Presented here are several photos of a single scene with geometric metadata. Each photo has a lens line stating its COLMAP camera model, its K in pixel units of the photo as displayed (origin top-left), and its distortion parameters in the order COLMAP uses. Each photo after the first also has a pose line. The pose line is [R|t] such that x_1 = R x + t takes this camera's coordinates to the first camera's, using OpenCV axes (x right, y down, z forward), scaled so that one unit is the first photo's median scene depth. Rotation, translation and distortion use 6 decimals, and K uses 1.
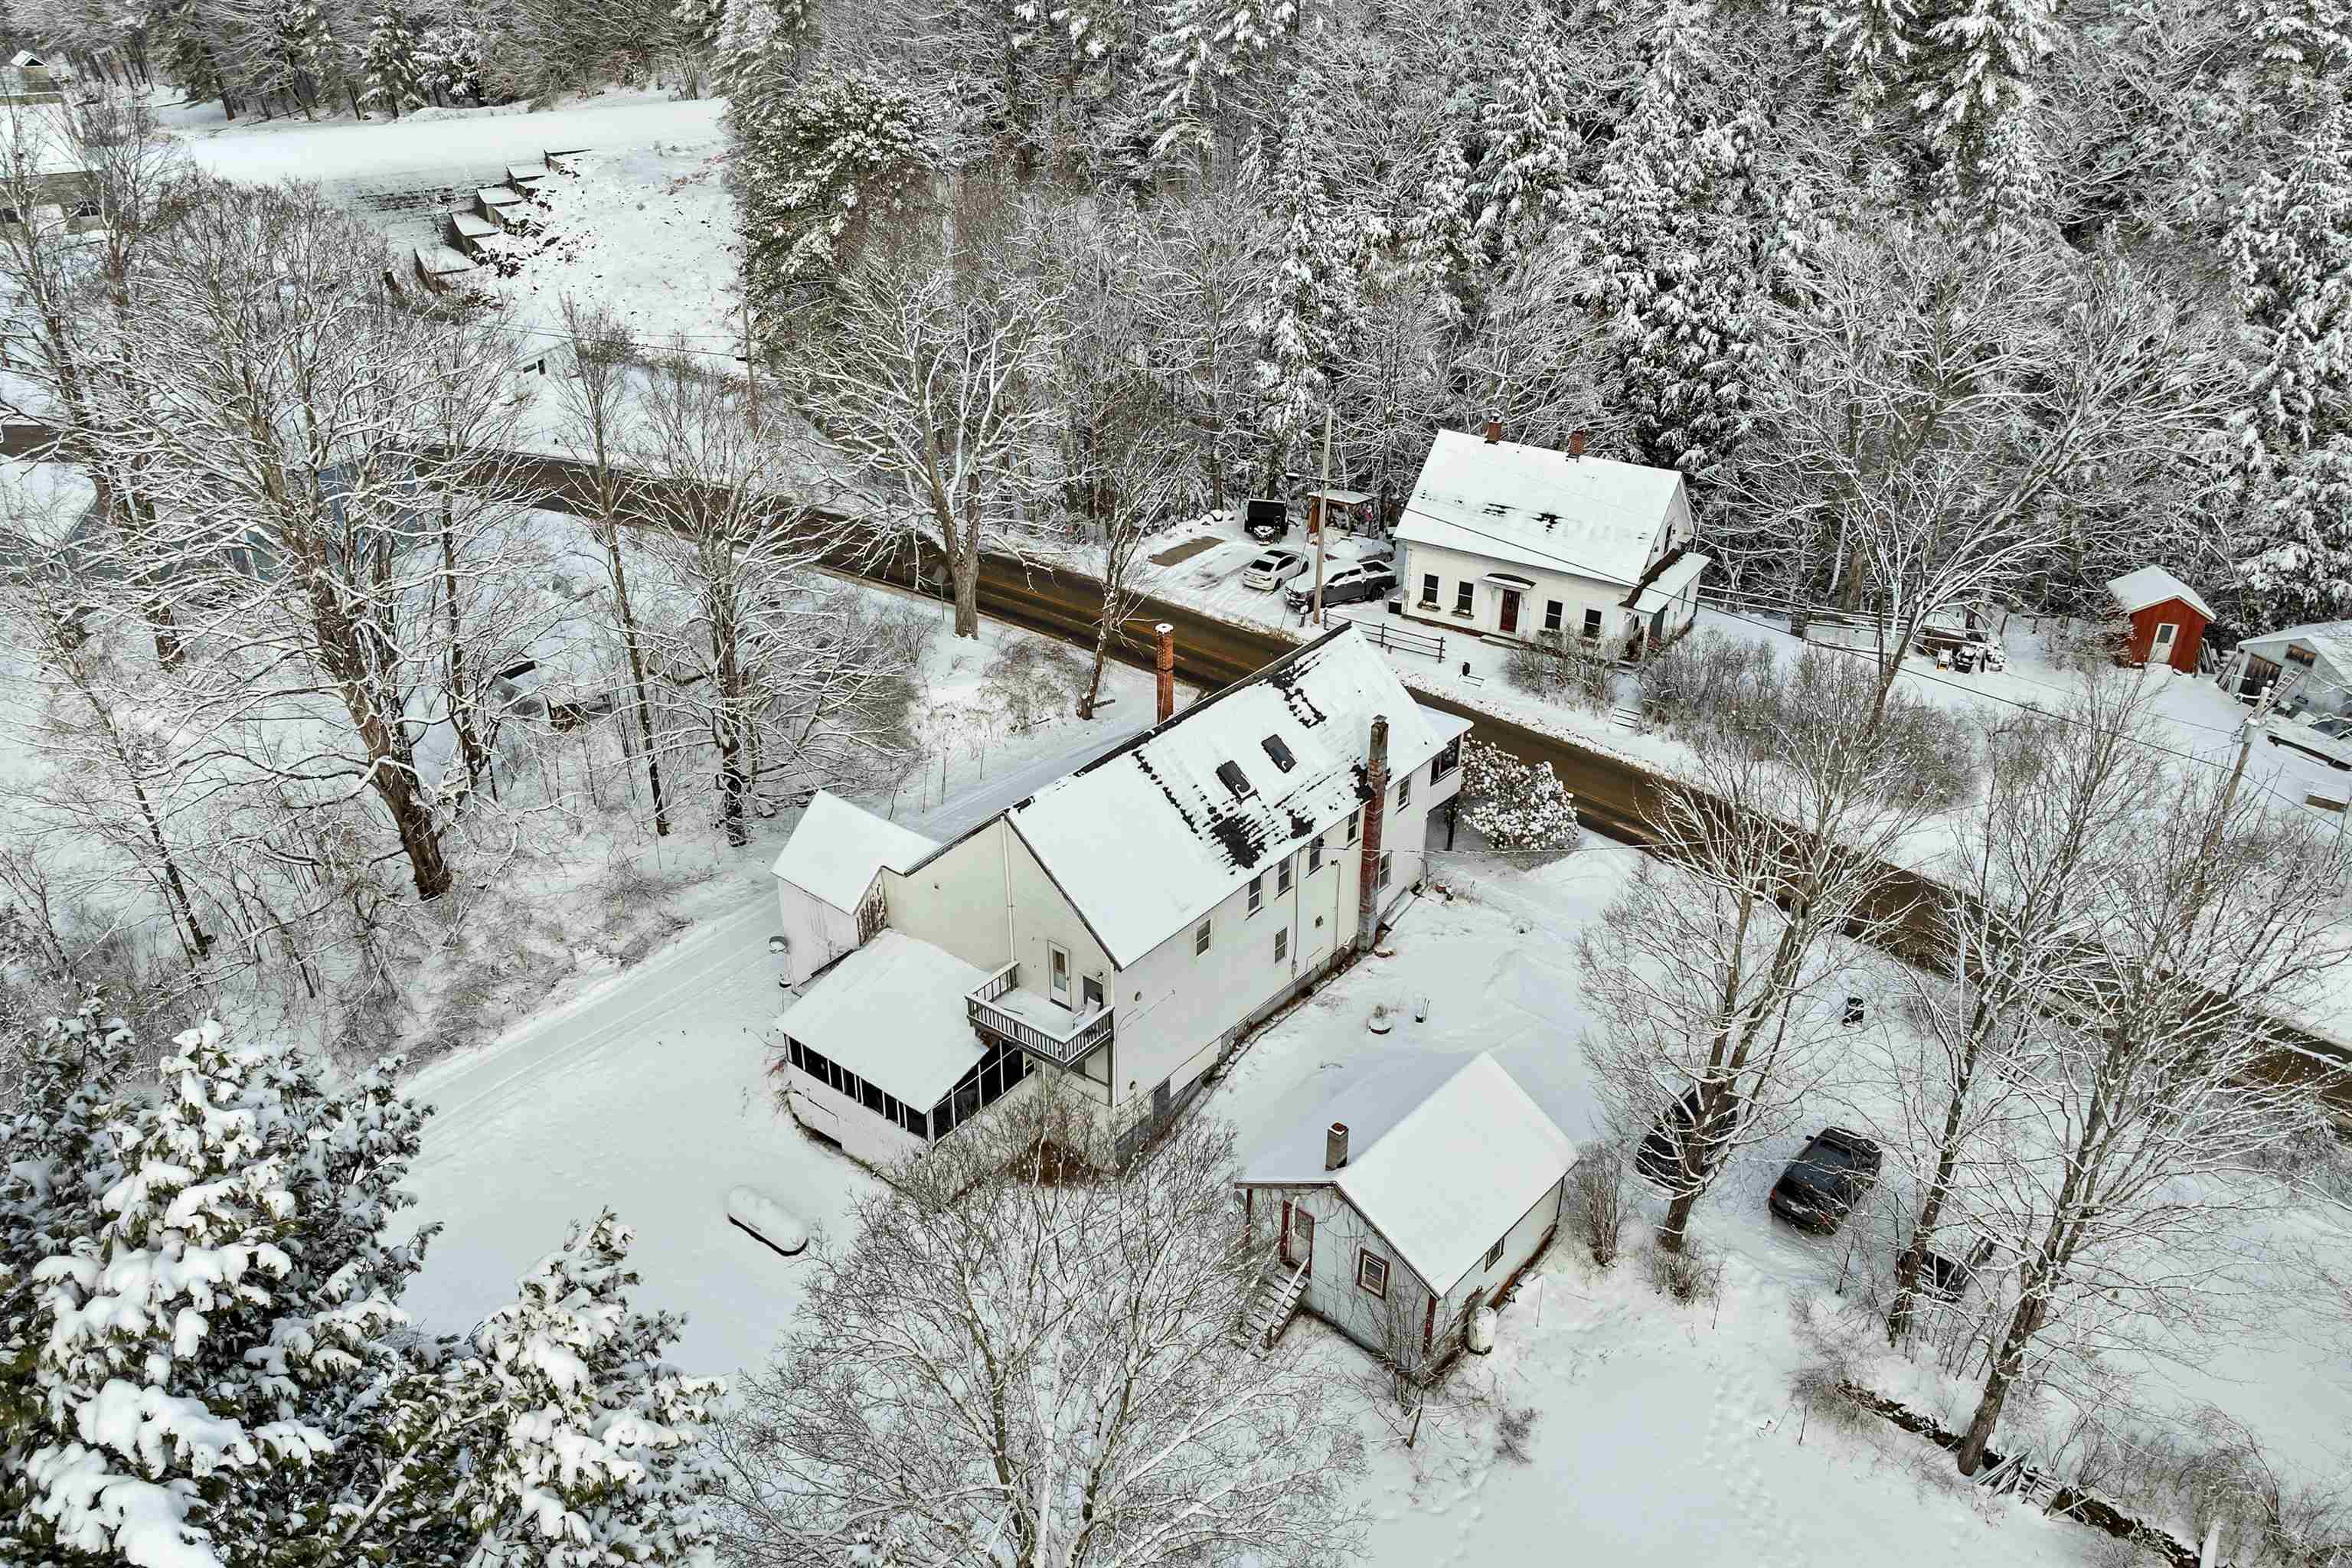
lens RADIAL K [[1711.8, 0, 1179.6], [0, 1711.8, 875.7], [0, 0, 1]] dist [-0.038931, 0.003221]
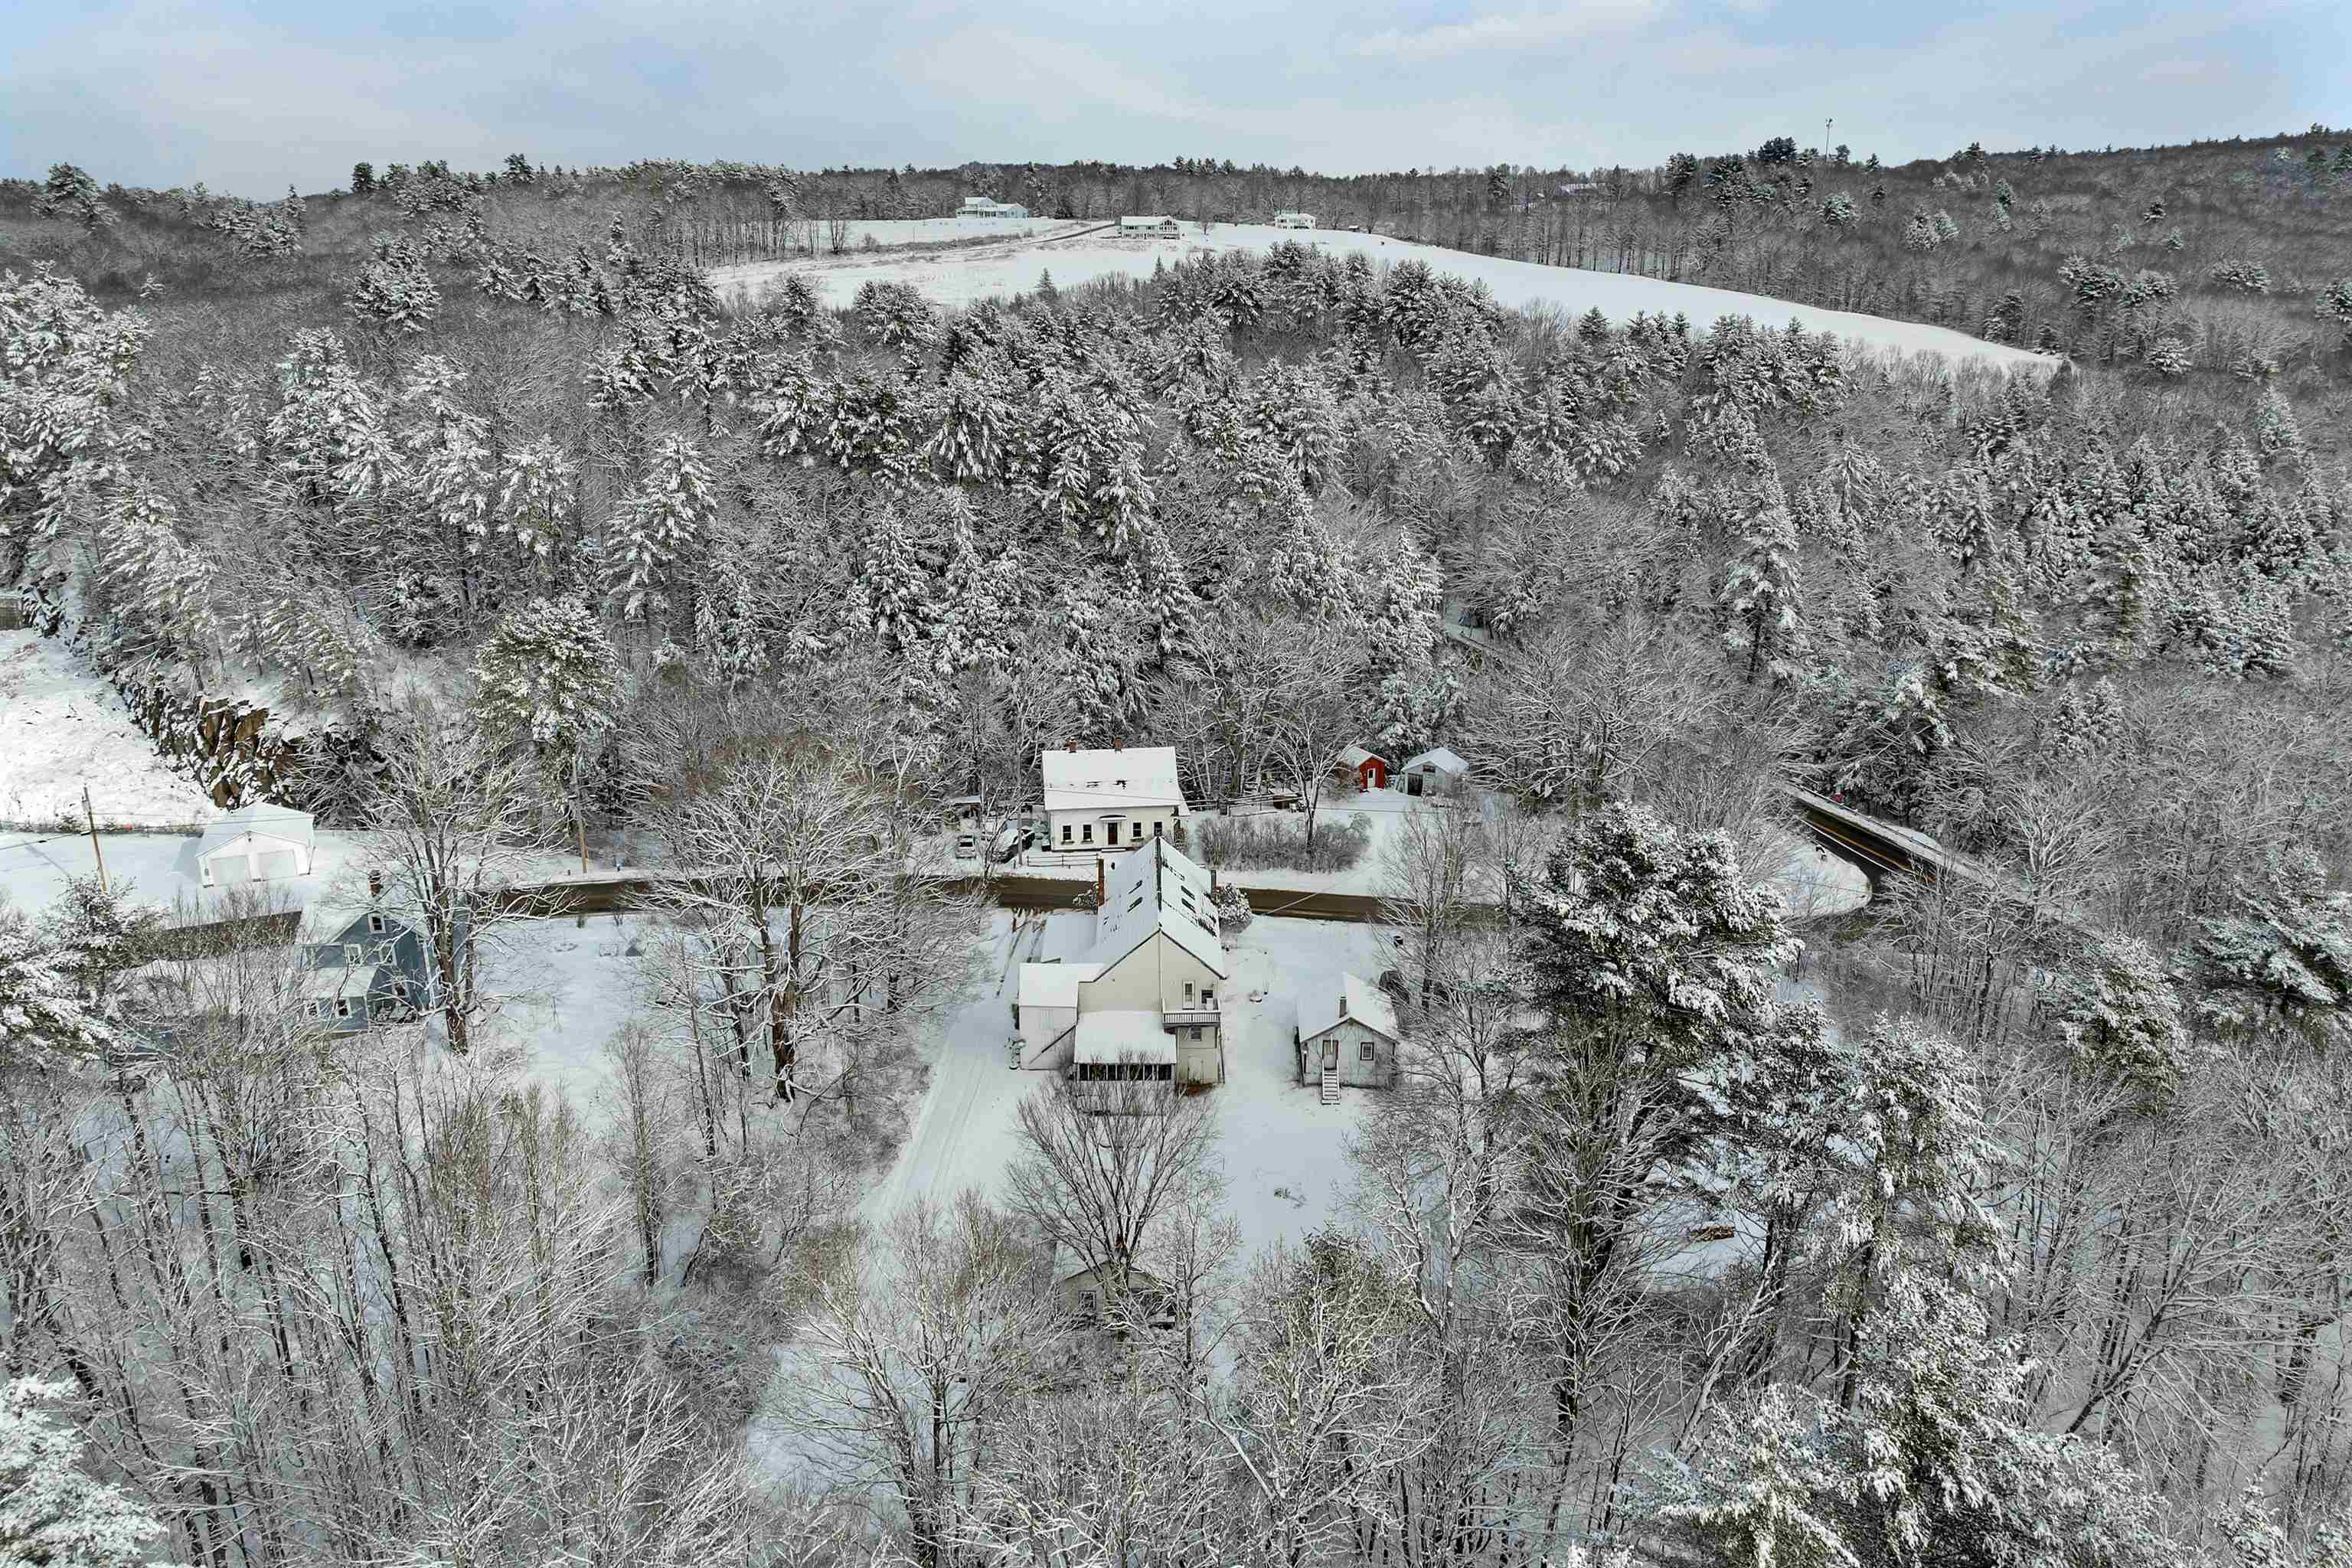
lens RADIAL K [[1711.8, 0, 1179.6], [0, 1711.8, 875.7], [0, 0, 1]] dist [-0.038931, 0.003221]
pose [[0.765068, -0.230913, 0.601125, -0.896050], [0.328271, 0.942947, -0.055581, 0.019350], [-0.553994, 0.239855, 0.797220, -0.542764]]
